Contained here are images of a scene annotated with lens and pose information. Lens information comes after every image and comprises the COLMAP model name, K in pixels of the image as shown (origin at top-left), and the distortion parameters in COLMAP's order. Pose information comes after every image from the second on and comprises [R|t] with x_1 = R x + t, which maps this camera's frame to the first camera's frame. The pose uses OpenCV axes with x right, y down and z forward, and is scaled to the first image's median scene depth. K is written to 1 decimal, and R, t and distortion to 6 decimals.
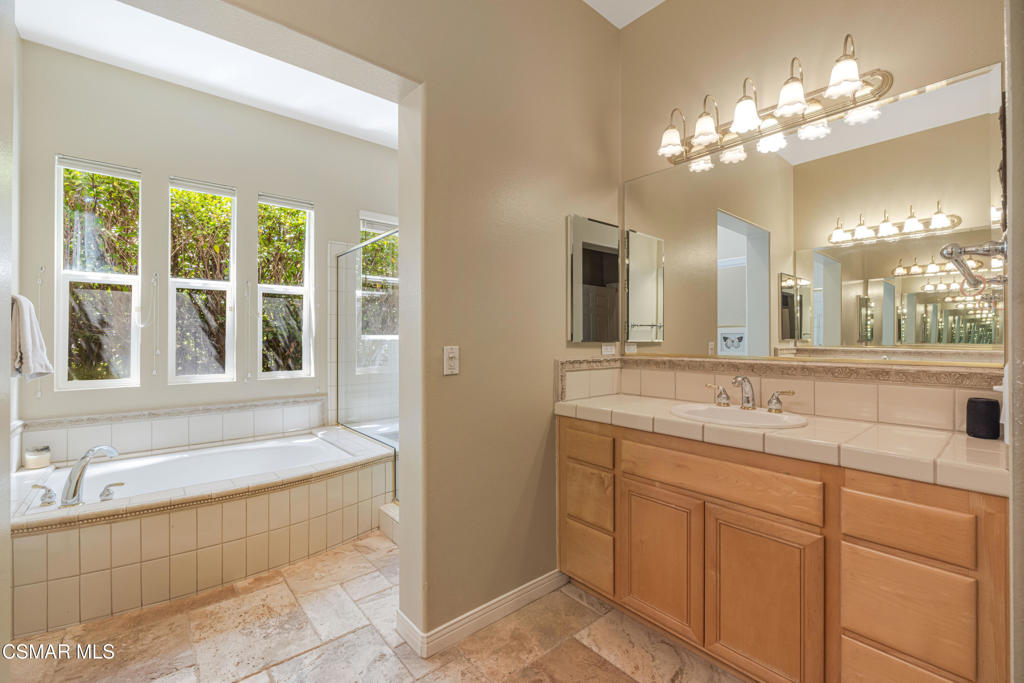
lens RADIAL K [[428.6, 0, 503.3], [0, 428.6, 336.4], [0, 0, 1]] dist [0.000953, 0.000158]
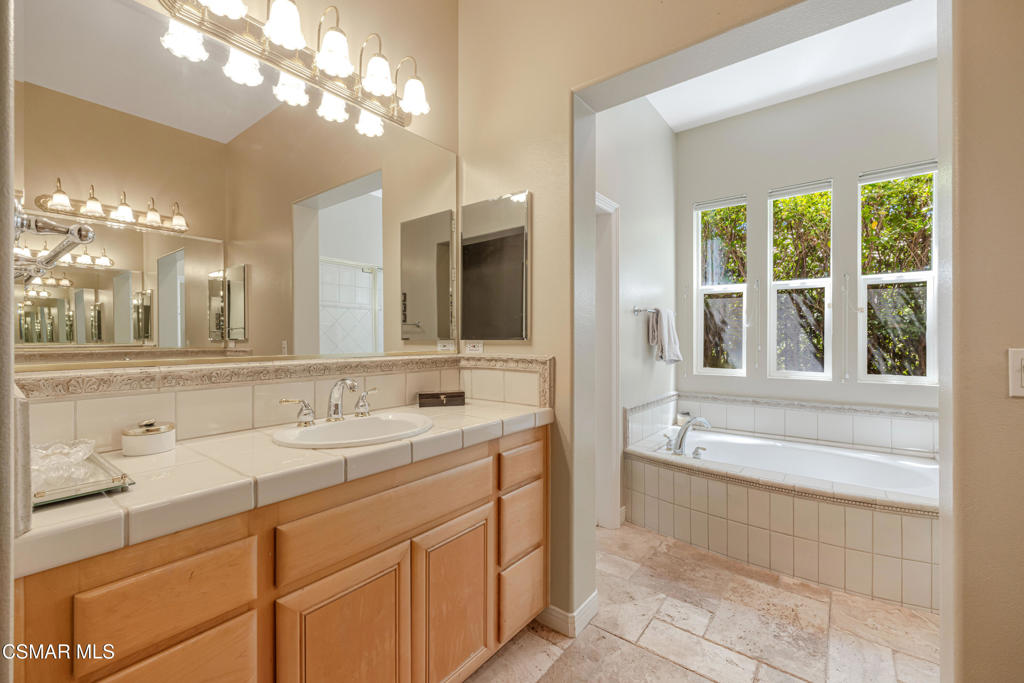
lens RADIAL K [[428.6, 0, 525.4], [0, 428.6, 339.1], [0, 0, 1]] dist [0.000953, 0.000158]
pose [[0.231646, 0.004789, -0.972788, 0.164434], [0.005735, 0.999964, 0.006289, 0.001382], [0.972783, -0.007035, 0.231610, 0.125524]]
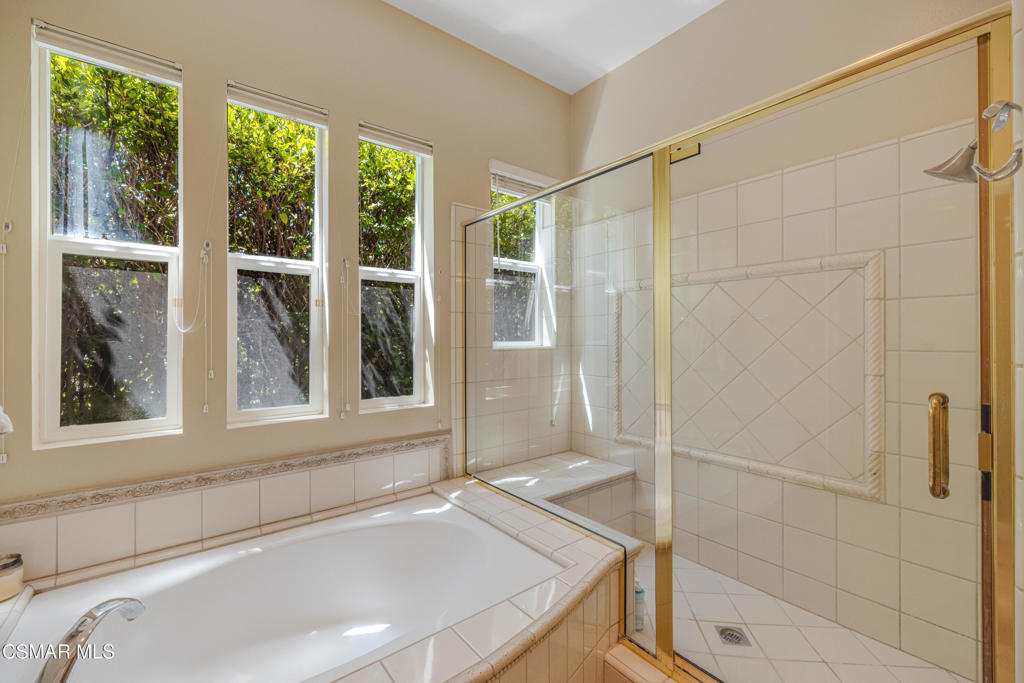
lens RADIAL K [[428.6, 0, 511.9], [0, 428.6, 340.9], [0, 0, 1]] dist [0.000953, 0.000158]
pose [[0.999494, 0.000809, -0.031790, -0.368803], [-0.000549, 0.999966, 0.008199, -0.014850], [0.031796, -0.008178, 0.999461, 0.418453]]
